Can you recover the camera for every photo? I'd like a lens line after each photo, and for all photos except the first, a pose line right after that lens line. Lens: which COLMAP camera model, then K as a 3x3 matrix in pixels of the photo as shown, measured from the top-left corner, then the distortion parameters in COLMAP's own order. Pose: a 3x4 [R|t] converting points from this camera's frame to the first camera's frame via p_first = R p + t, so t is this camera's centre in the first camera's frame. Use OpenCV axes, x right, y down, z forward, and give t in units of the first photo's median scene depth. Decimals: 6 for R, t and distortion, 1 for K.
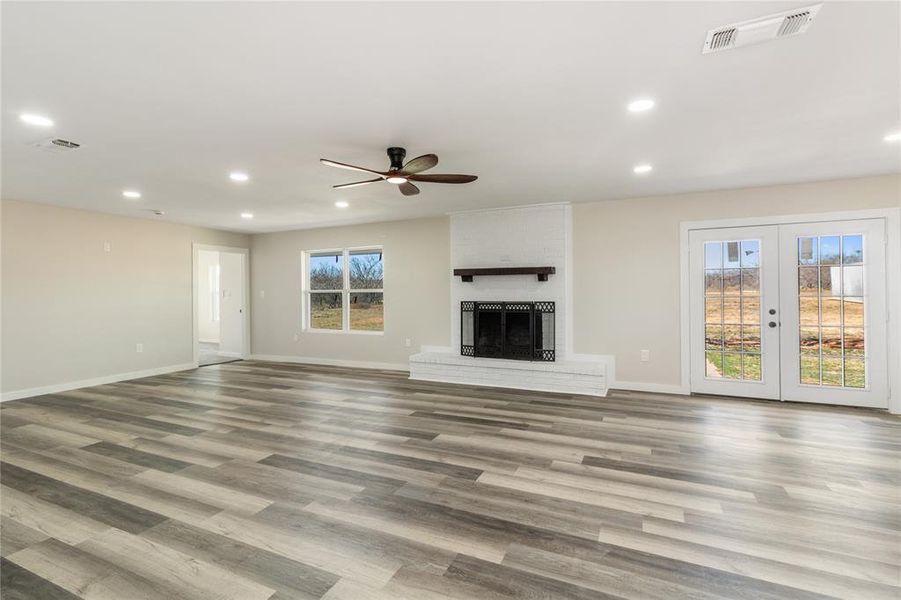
lens RADIAL K [[423.9, 0, 462.3], [0, 423.9, 294.0], [0, 0, 1]] dist [0.007431, -0.001333]
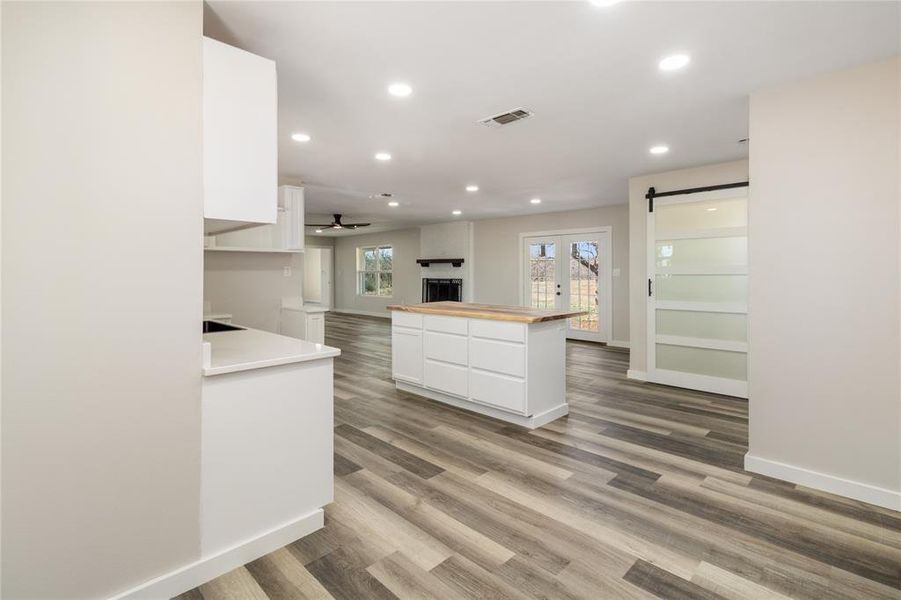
lens RADIAL K [[423.9, 0, 451.9], [0, 423.9, 275.4], [0, 0, 1]] dist [0.007431, -0.001333]
pose [[0.941072, 0.010972, -0.338028, 0.753540], [-0.009265, 0.999935, 0.006664, -0.007008], [0.338079, -0.003139, 0.941112, -0.630279]]
